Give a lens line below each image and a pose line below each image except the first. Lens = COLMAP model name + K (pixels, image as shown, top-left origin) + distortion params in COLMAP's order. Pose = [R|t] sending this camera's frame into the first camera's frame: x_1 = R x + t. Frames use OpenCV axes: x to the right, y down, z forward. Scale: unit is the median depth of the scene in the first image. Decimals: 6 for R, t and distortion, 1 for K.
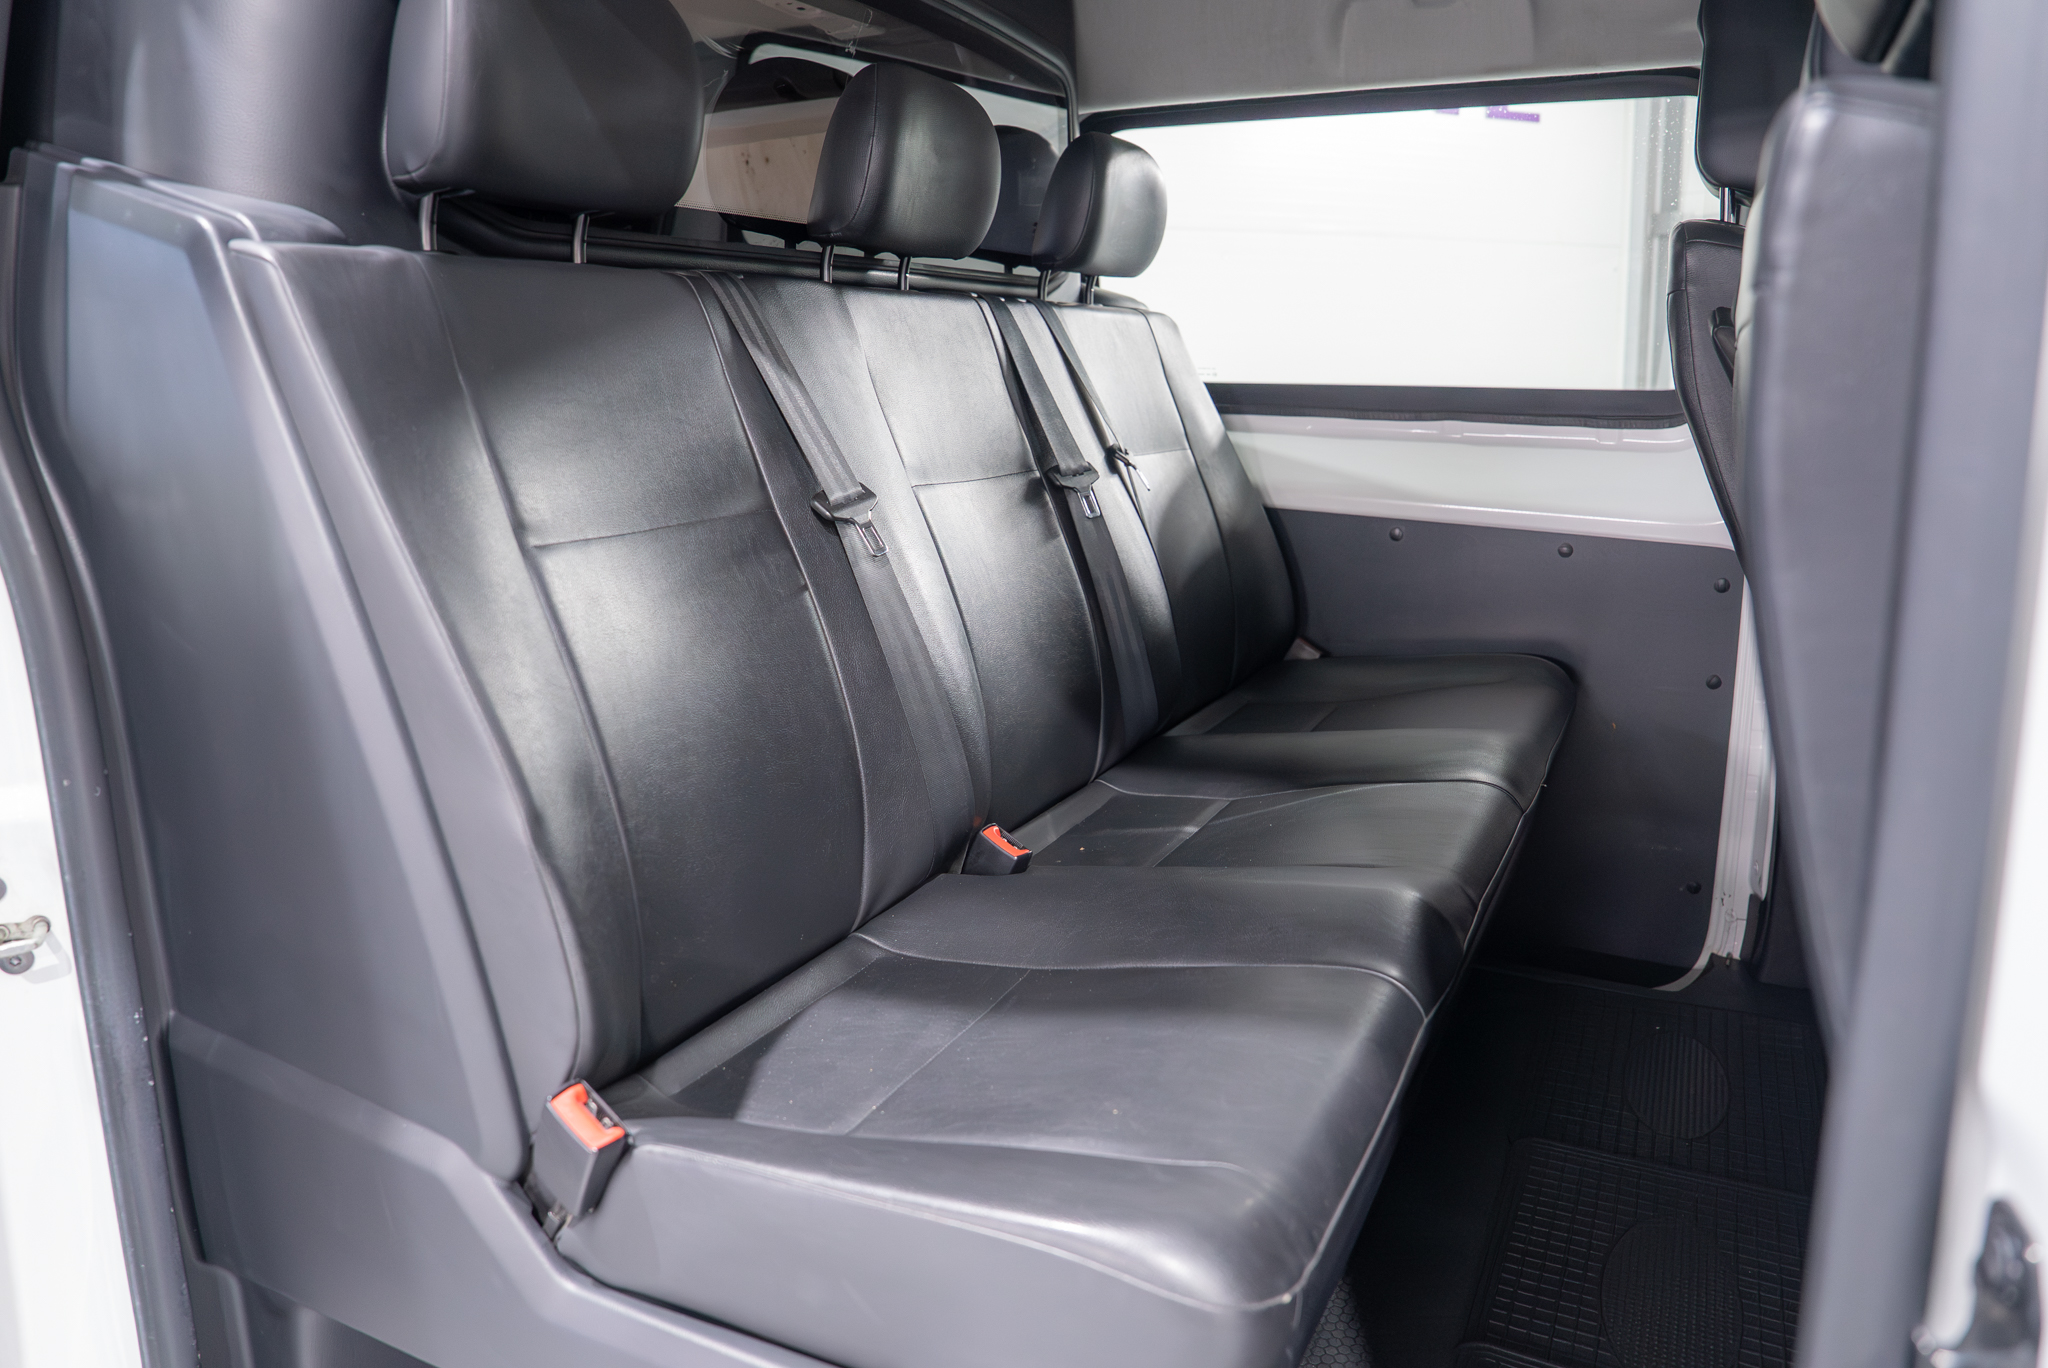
lens RADIAL K [[1423.0, 0, 1024.0], [0, 1423.0, 684.0], [0, 0, 1]] dist [-0.102456, 0.076414]
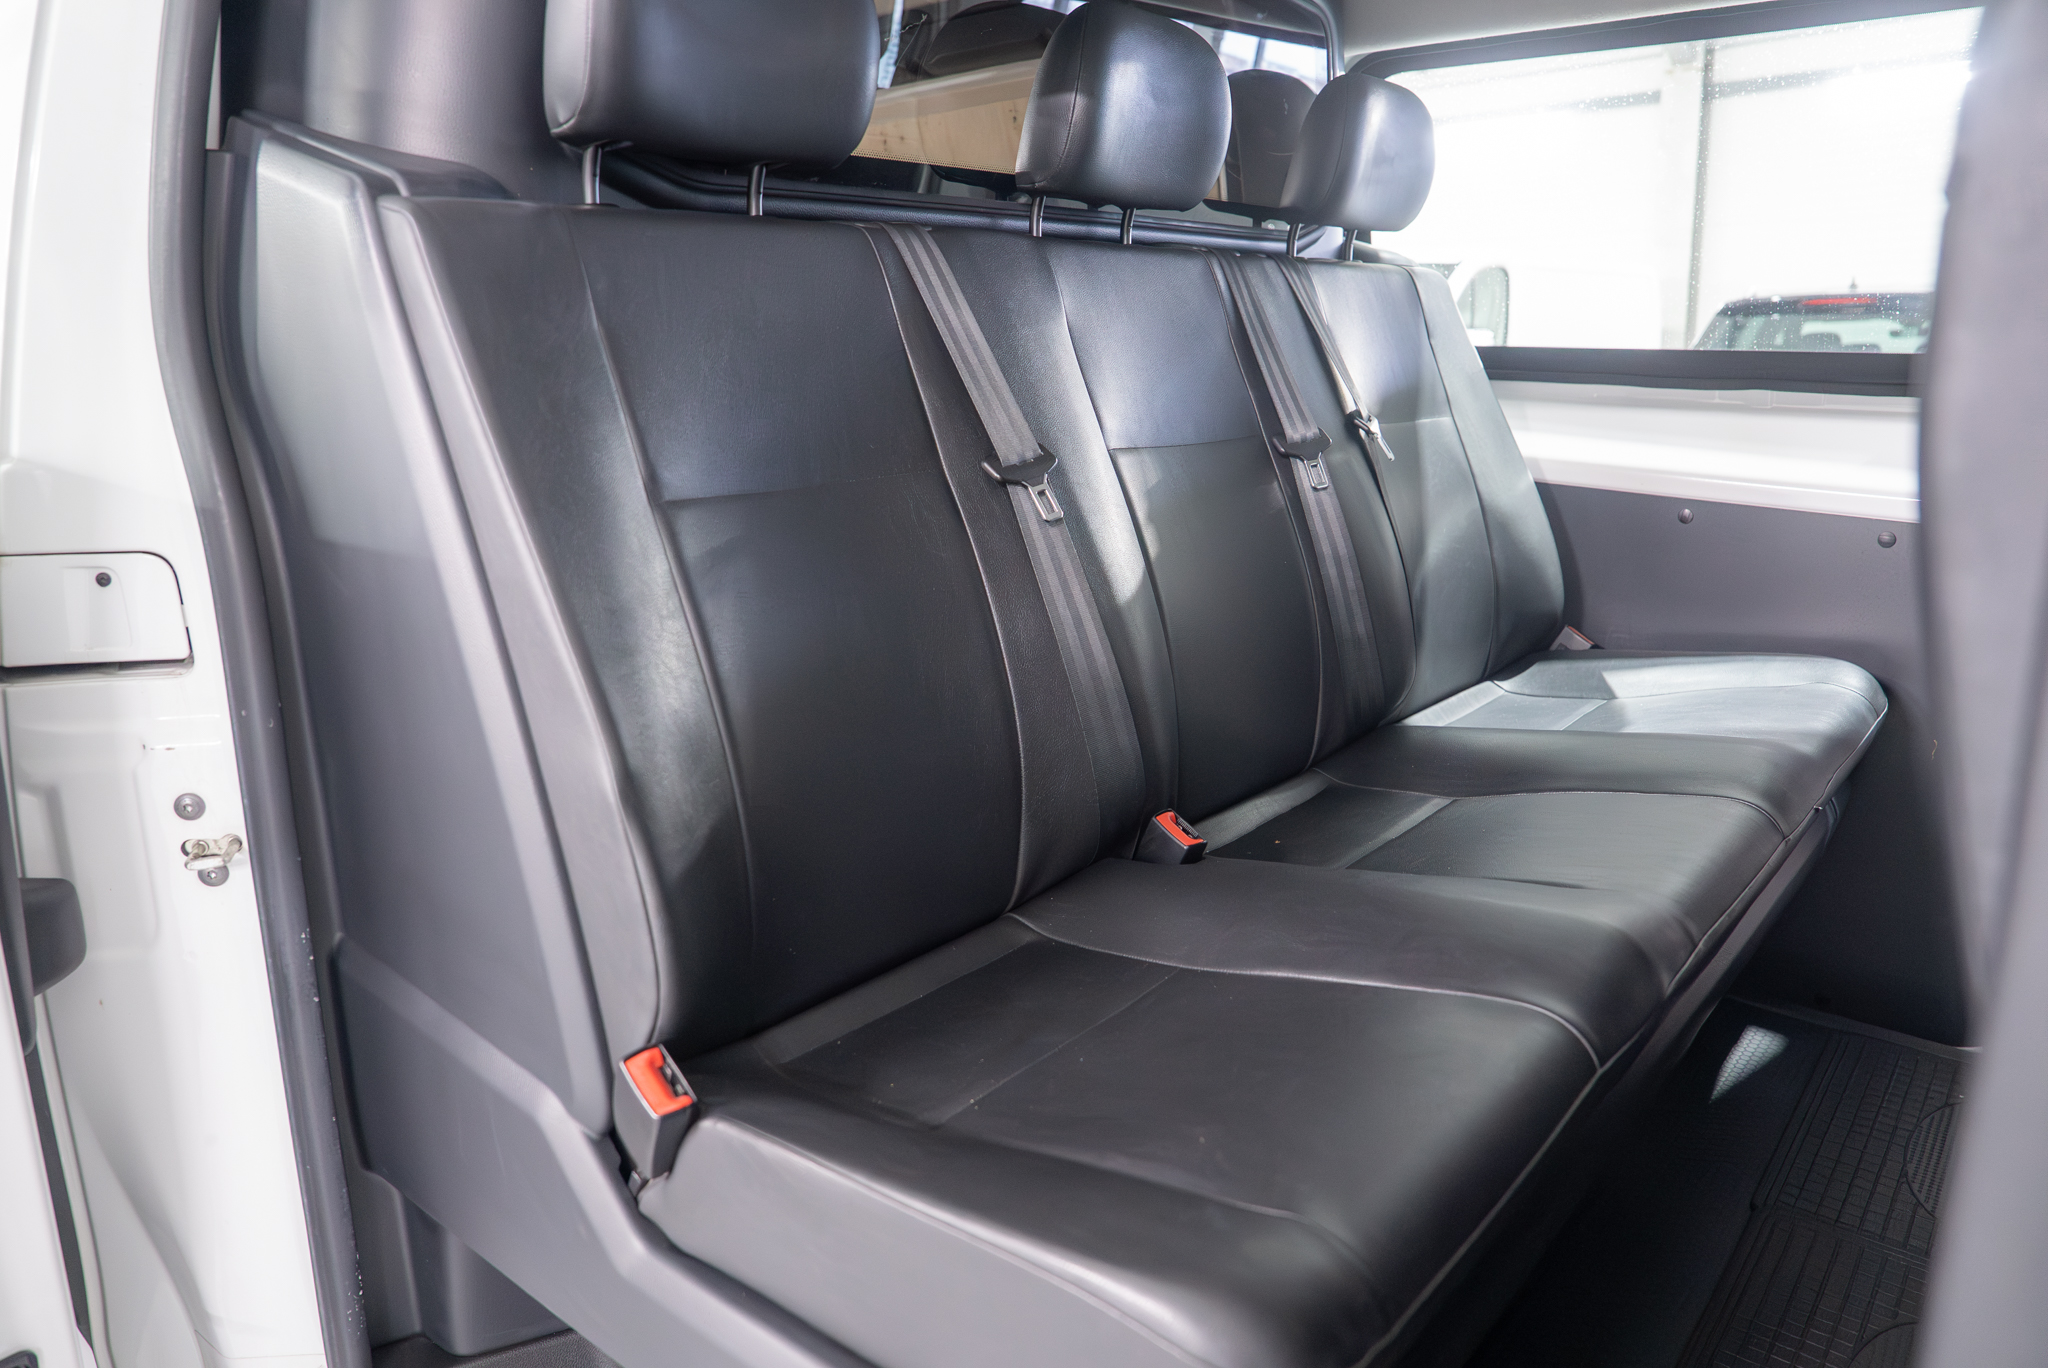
lens RADIAL K [[1423.0, 0, 1024.0], [0, 1423.0, 684.0], [0, 0, 1]] dist [-0.102456, 0.076414]
pose [[0.973672, 0.052391, -0.221851, 0.089584], [-0.047413, 0.998491, 0.027706, -0.006282], [0.222968, -0.016458, 0.974687, 0.061526]]
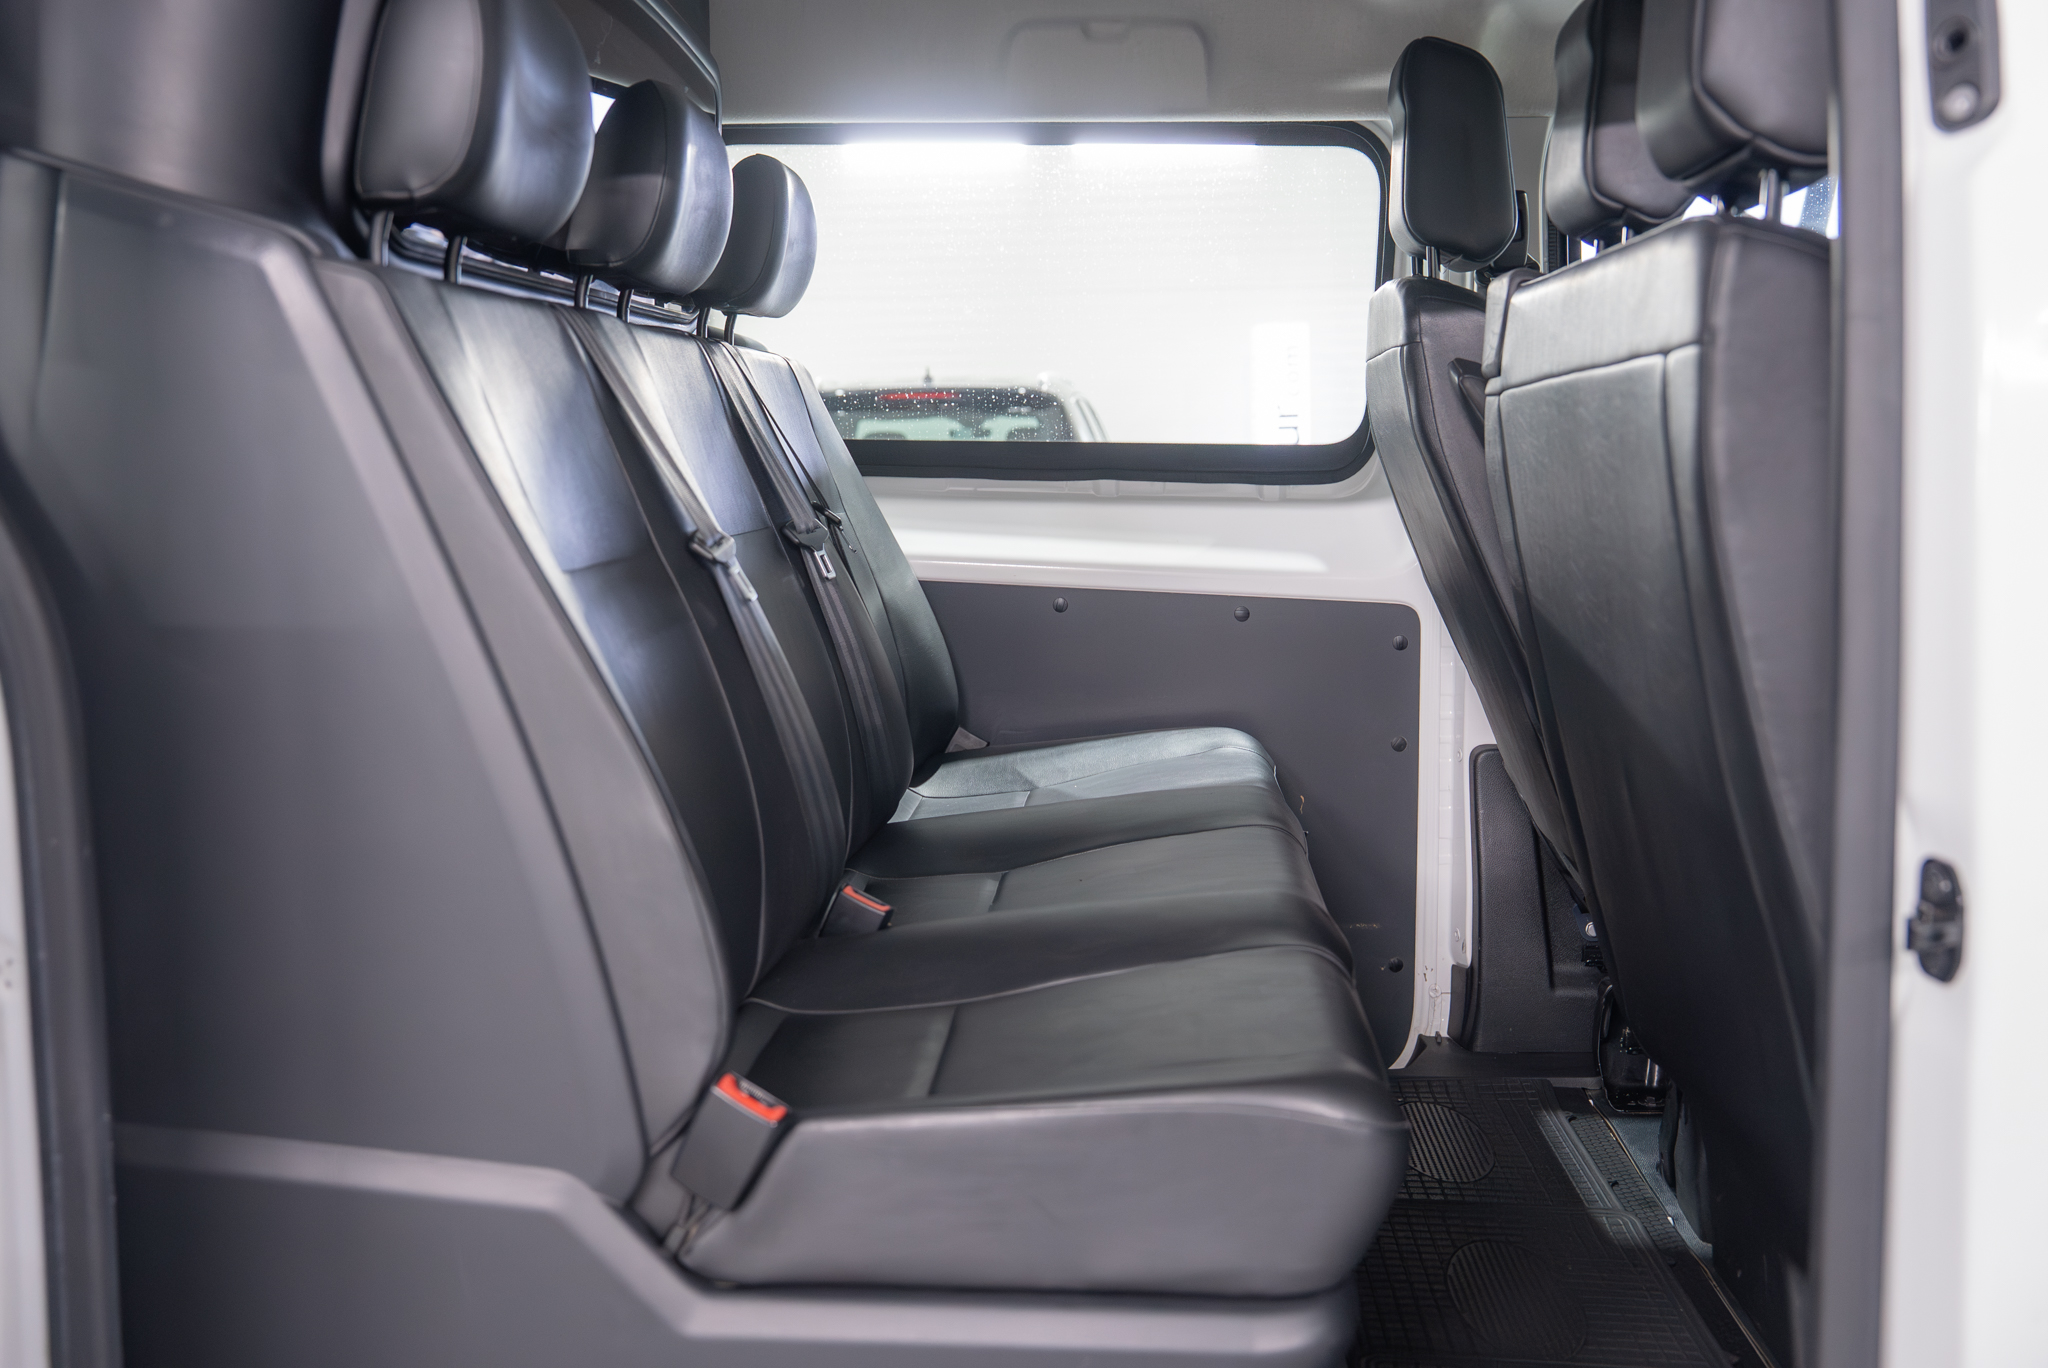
lens RADIAL K [[2078.5, 0, 1029.8], [0, 2078.5, 680.9], [0, 0, 1]] dist [-0.001299, 0.008230]
pose [[0.920434, -0.037650, 0.389080, -0.439305], [0.078939, 0.992747, -0.090680, 0.097993], [-0.382844, 0.114178, 0.916730, -0.326419]]
